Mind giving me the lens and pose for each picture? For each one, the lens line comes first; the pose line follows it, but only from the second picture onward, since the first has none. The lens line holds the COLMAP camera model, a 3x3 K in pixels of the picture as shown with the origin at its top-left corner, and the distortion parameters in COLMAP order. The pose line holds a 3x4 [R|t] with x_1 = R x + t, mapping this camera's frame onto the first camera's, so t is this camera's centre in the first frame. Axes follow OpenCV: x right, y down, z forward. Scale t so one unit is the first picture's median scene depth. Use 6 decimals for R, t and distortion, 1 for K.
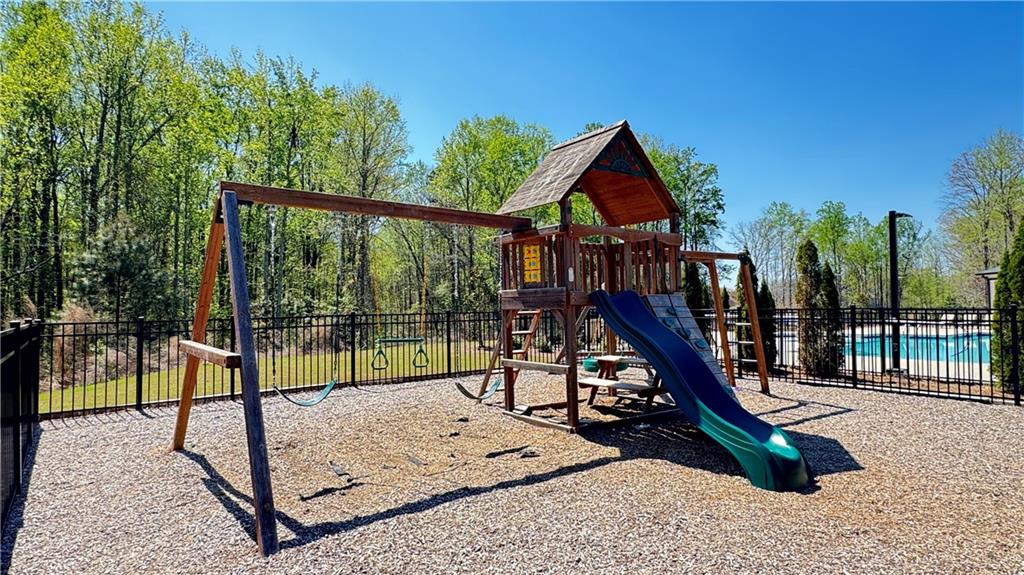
lens RADIAL K [[558.3, 0, 513.2], [0, 558.3, 288.4], [0, 0, 1]] dist [-0.002145, -0.000248]
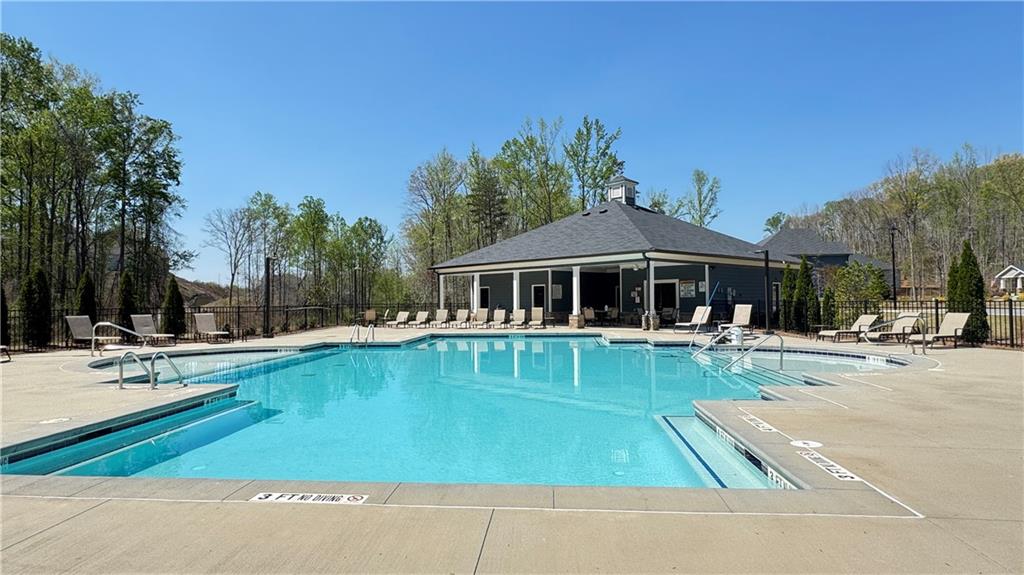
lens RADIAL K [[558.3, 0, 512.2], [0, 558.3, 288.0], [0, 0, 1]] dist [-0.002145, -0.000248]
pose [[0.659382, 0.014480, 0.751669, 0.062384], [-0.019099, 0.999814, -0.002505, 0.001987], [-0.751566, -0.012704, 0.659536, 0.078353]]
